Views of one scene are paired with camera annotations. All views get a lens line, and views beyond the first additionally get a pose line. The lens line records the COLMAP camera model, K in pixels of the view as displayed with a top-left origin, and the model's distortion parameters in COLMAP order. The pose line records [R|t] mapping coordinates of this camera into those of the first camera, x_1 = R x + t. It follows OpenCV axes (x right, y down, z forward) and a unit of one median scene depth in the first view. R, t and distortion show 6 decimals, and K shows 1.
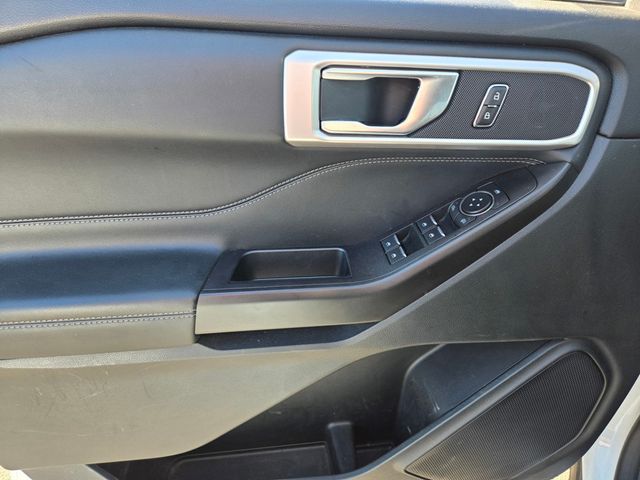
lens RADIAL K [[442.4, 0, 337.5], [0, 442.4, 239.1], [0, 0, 1]] dist [0.030975, -0.039042]
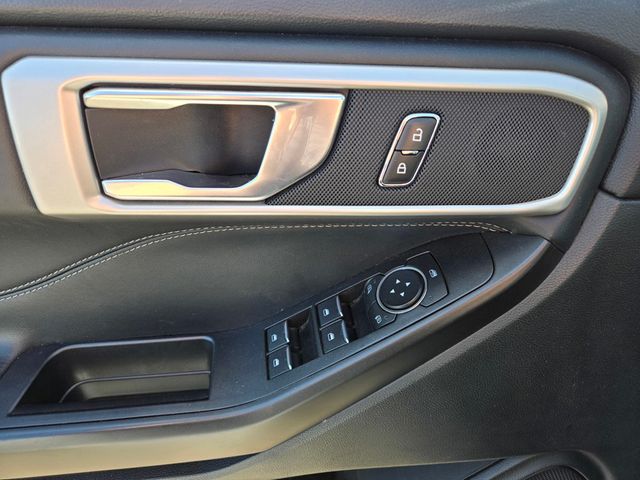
lens RADIAL K [[442.4, 0, 337.5], [0, 442.4, 239.1], [0, 0, 1]] dist [0.030975, -0.039042]
pose [[0.999676, 0.009507, -0.023599, 0.254983], [-0.007029, 0.994662, 0.102945, -0.232560], [0.024452, -0.102746, 0.994407, 0.404883]]
